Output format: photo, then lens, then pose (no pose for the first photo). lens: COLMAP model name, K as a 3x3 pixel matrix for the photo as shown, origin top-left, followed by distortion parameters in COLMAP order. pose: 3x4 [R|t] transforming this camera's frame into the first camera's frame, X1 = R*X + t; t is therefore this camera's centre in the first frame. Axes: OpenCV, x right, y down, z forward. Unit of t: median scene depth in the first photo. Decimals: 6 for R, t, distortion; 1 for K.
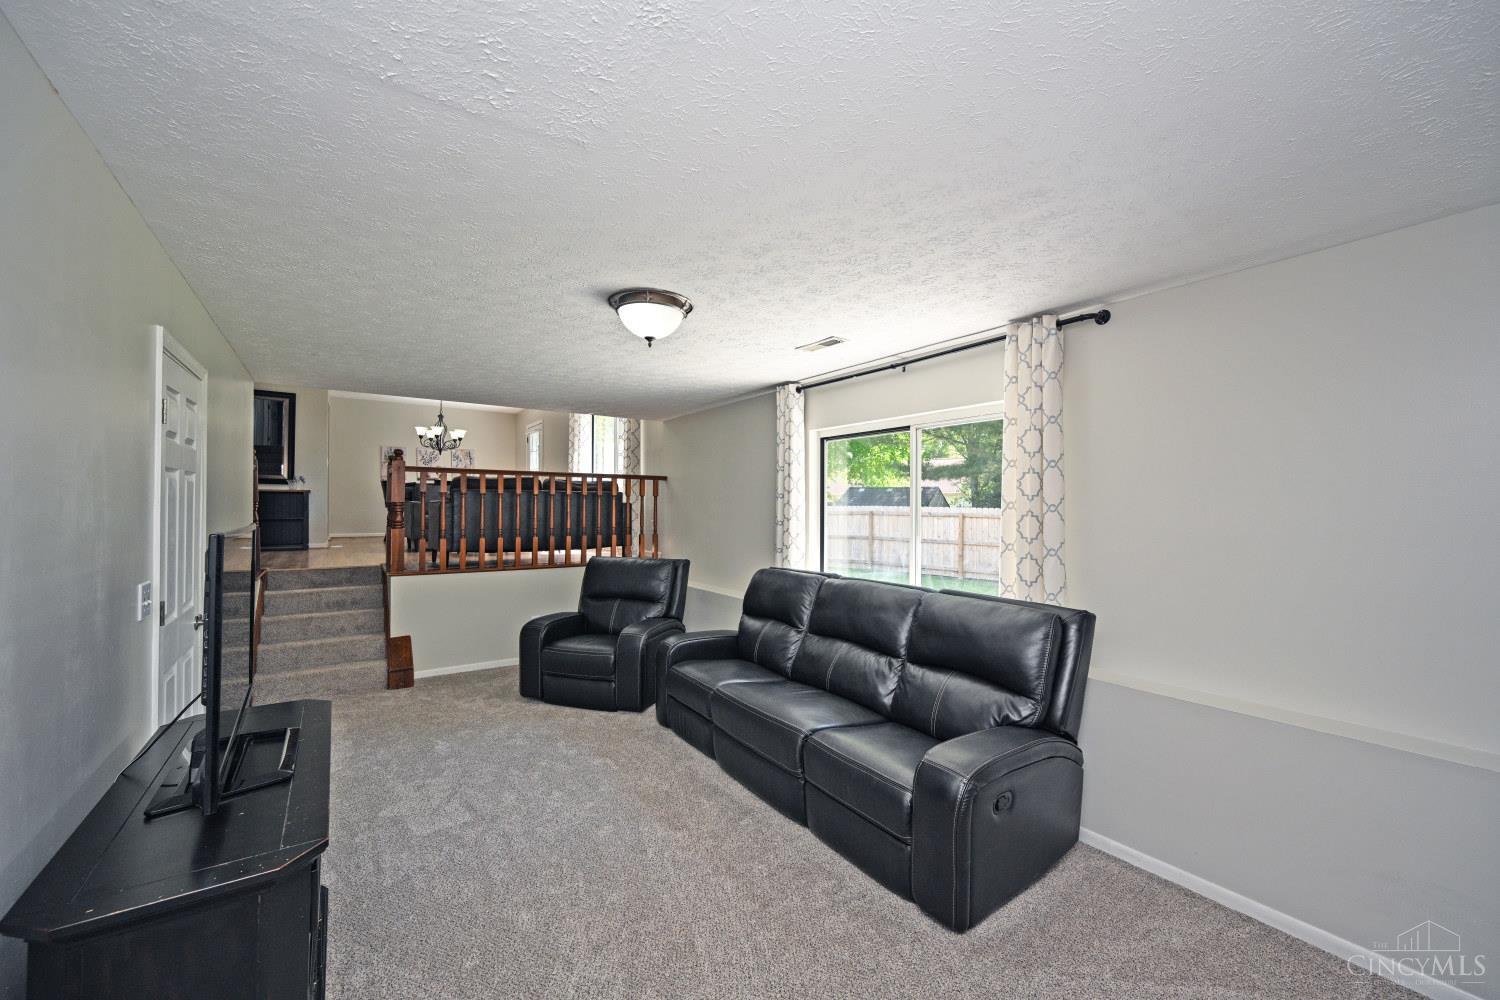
lens RADIAL K [[597.7, 0, 734.9], [0, 597.7, 502.5], [0, 0, 1]] dist [0.014223, 0.000017]
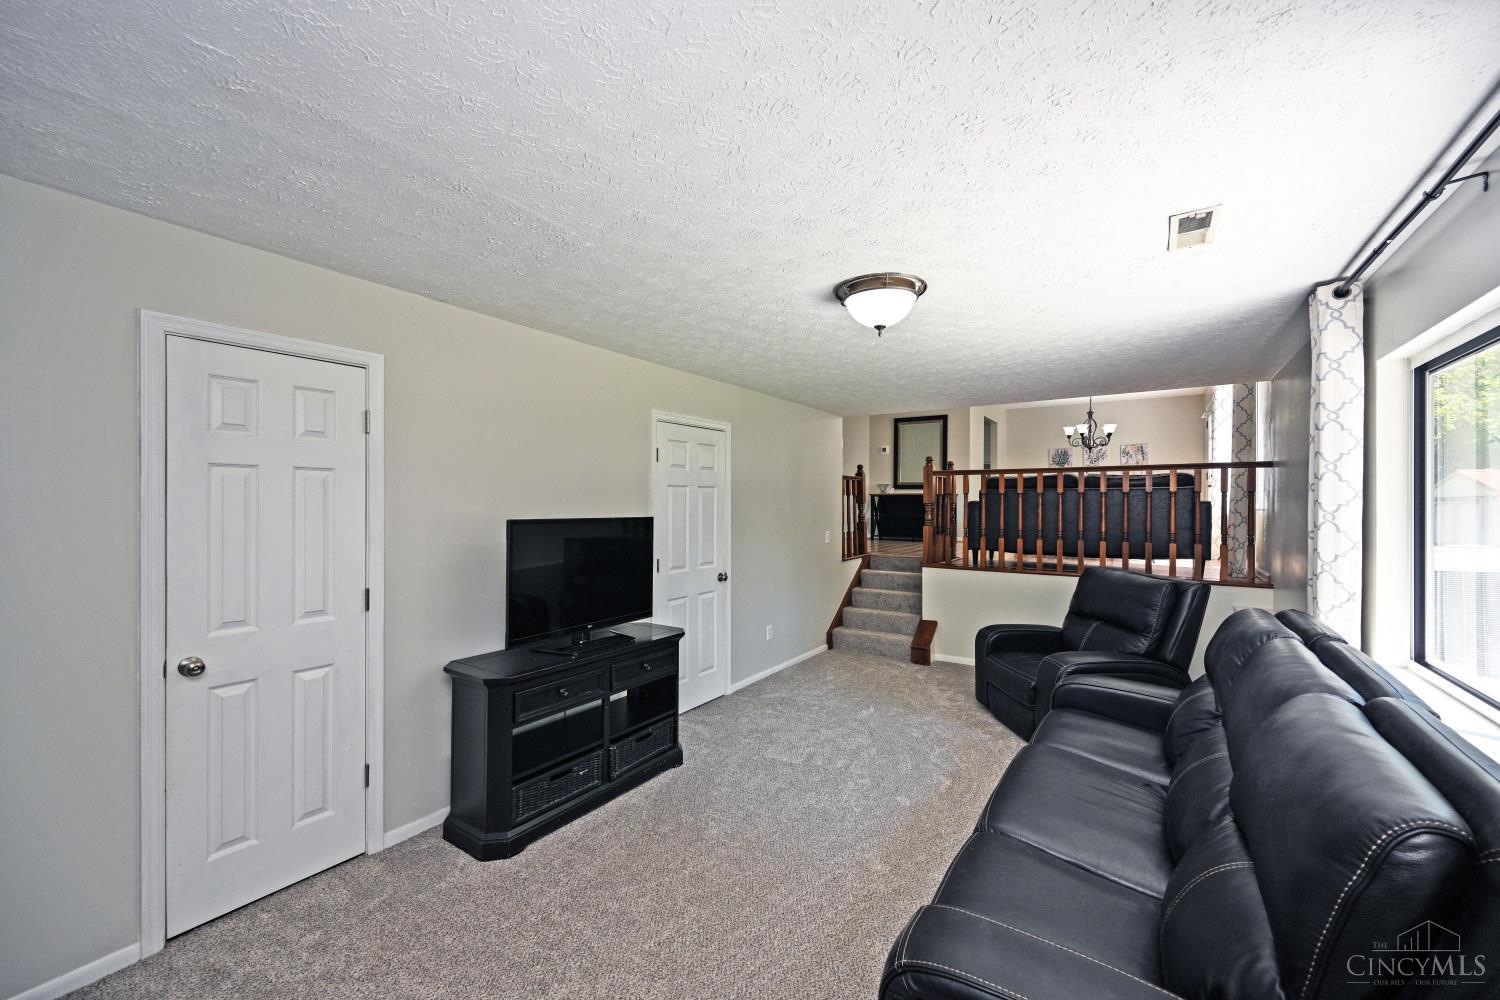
lens RADIAL K [[591.2, 0, 749.8], [0, 591.2, 504.4], [0, 0, 1]] dist [-0.000901, -0.000025]
pose [[0.380114, -0.005539, -0.924923, 0.359497], [0.007931, 0.999965, -0.002729, 0.003055], [0.924906, -0.006298, 0.380145, 0.261466]]
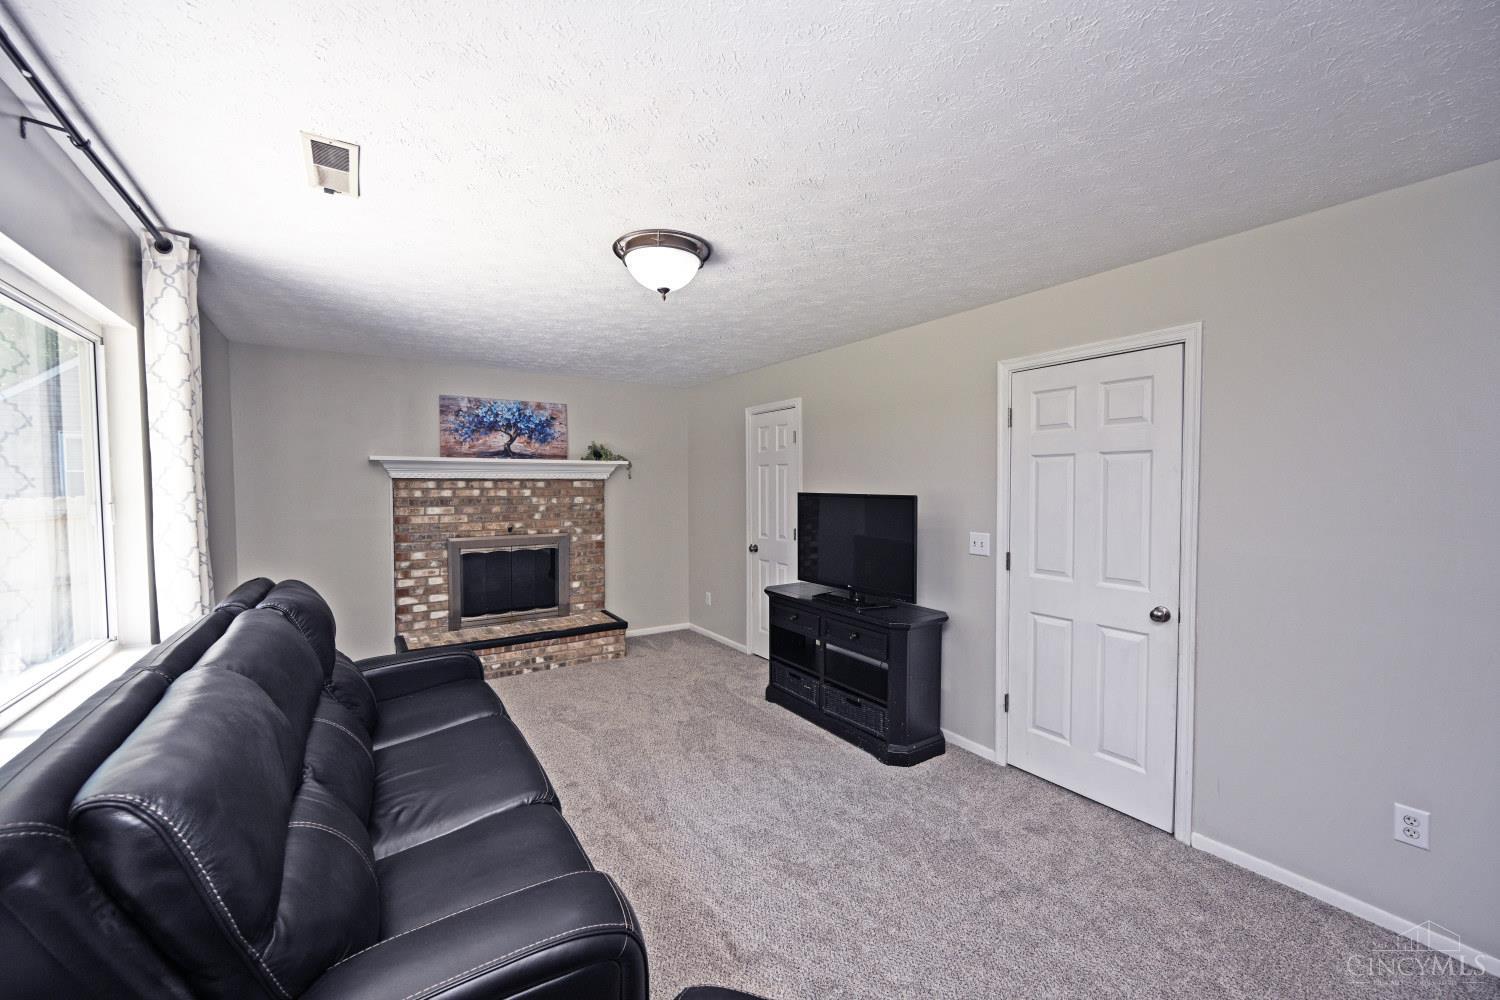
lens RADIAL K [[591.2, 0, 749.8], [0, 591.2, 504.4], [0, 0, 1]] dist [-0.000901, -0.000025]
pose [[-0.999971, -0.006005, -0.004781, -0.146021], [-0.006136, 0.999596, 0.027751, 0.007810], [0.004613, 0.027780, -0.999603, 1.053790]]
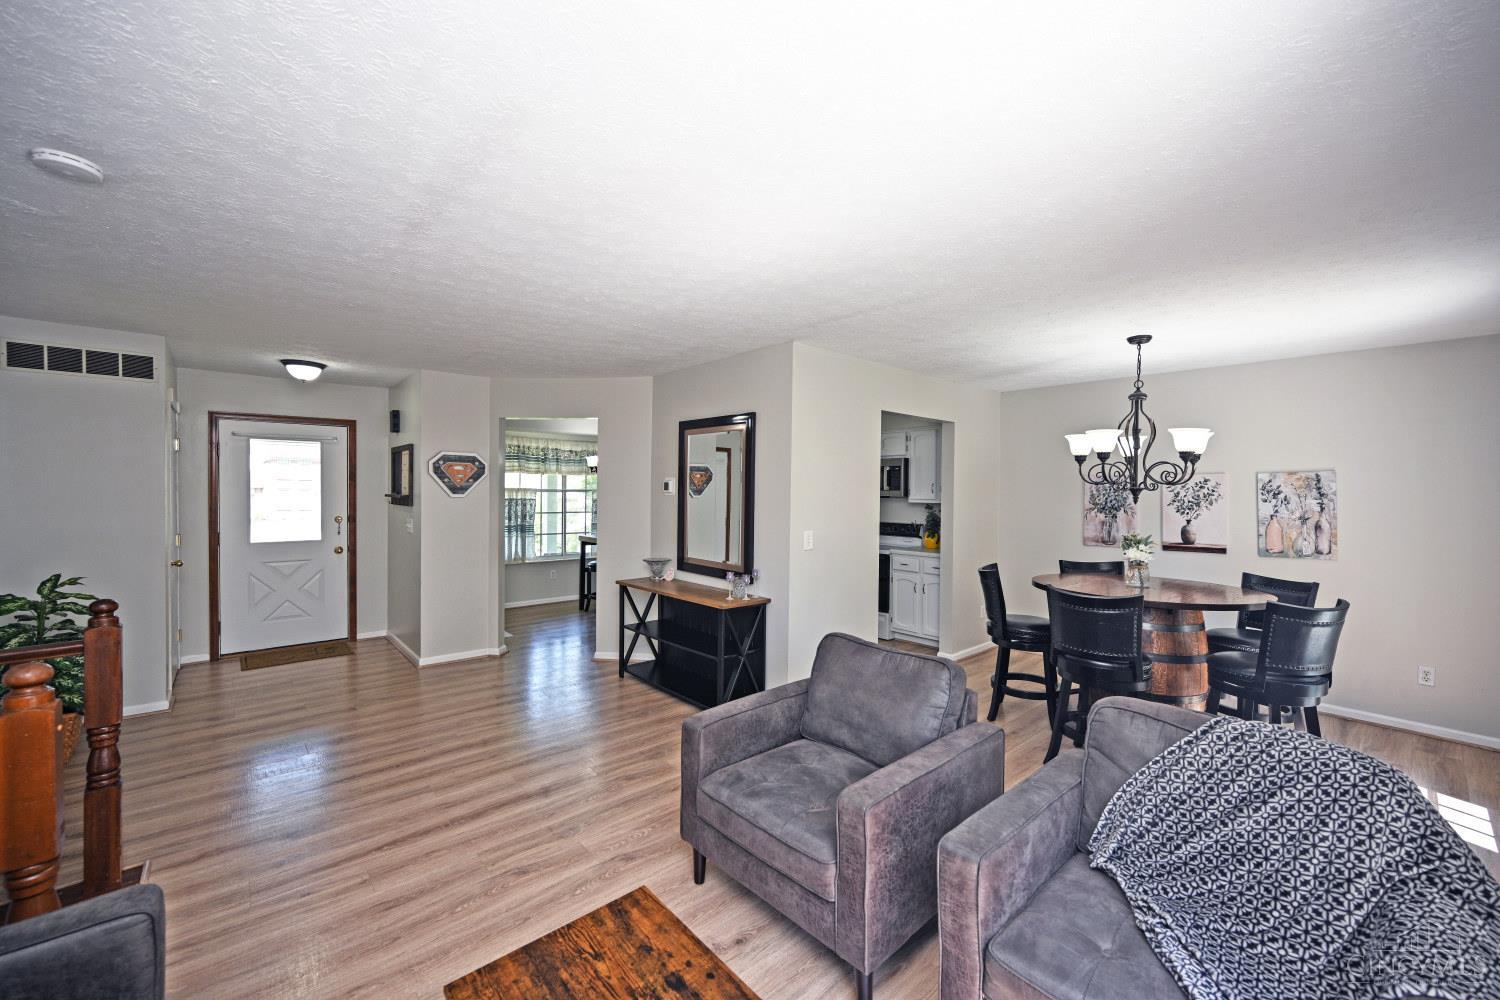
lens RADIAL K [[588.0, 0, 744.4], [0, 588.0, 500.2], [0, 0, 1]] dist [-0.001020, -0.000144]
pose [[0.131134, 0.009413, -0.991320, -0.339414], [-0.000443, 0.999955, 0.009436, -0.168515], [0.991365, -0.000798, 0.131132, 1.433422]]
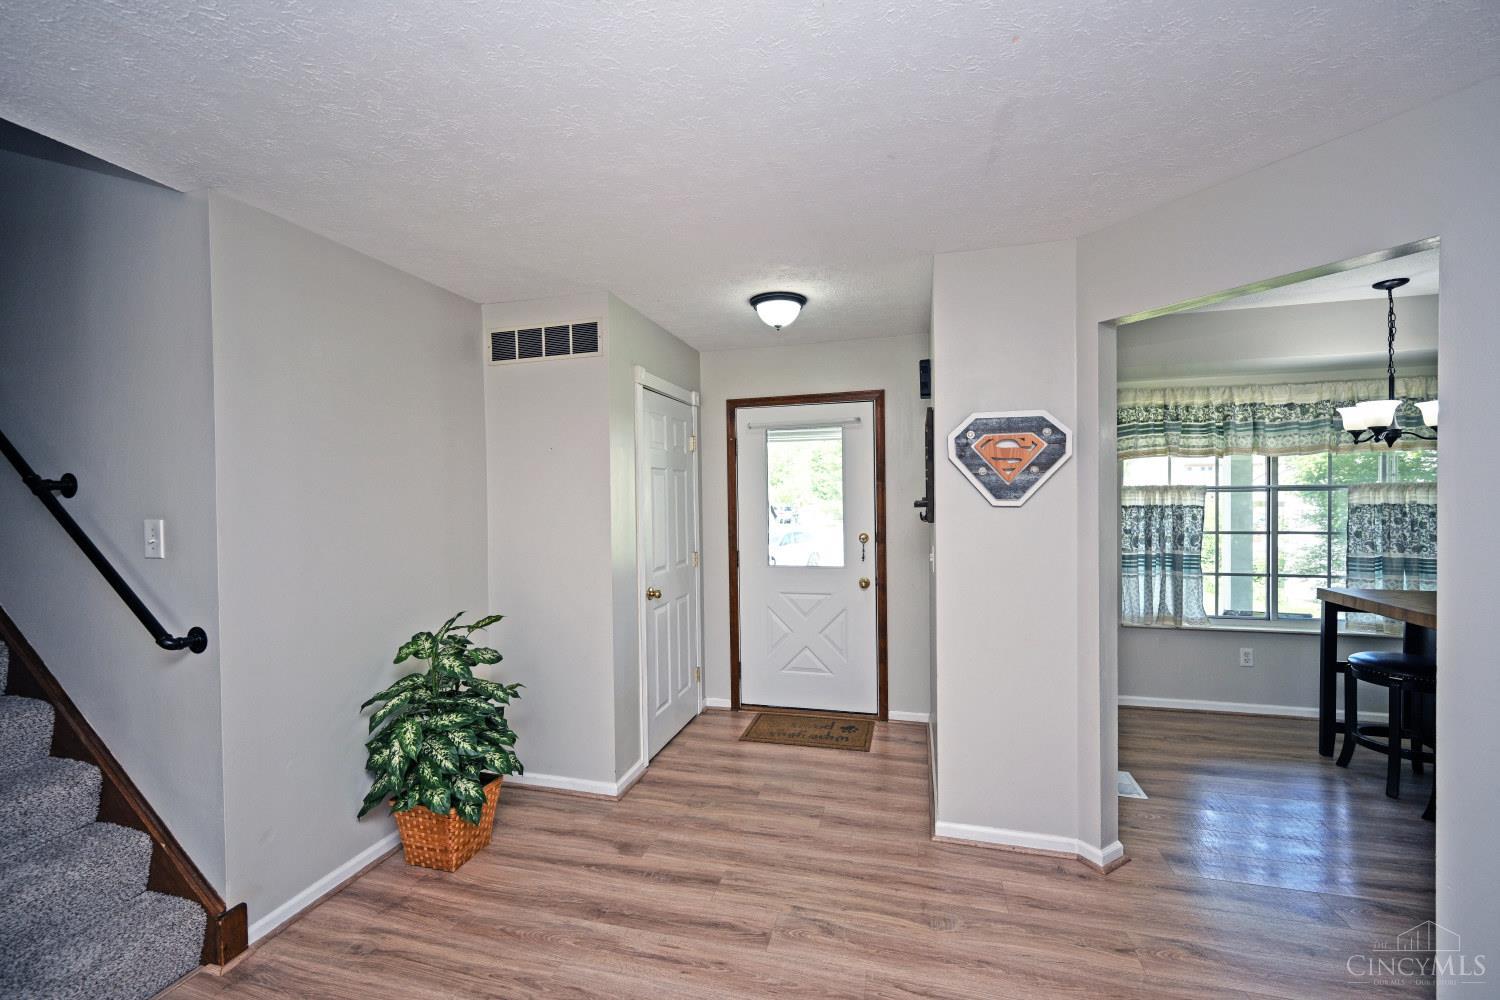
lens RADIAL K [[615.9, 0, 748.8], [0, 615.9, 504.8], [0, 0, 1]] dist [-0.000480, -0.000016]
pose [[-0.753055, 0.013008, -0.657829, -0.900223], [0.013149, 0.999902, 0.004719, -0.170184], [0.657826, -0.005097, -0.753153, 1.320967]]
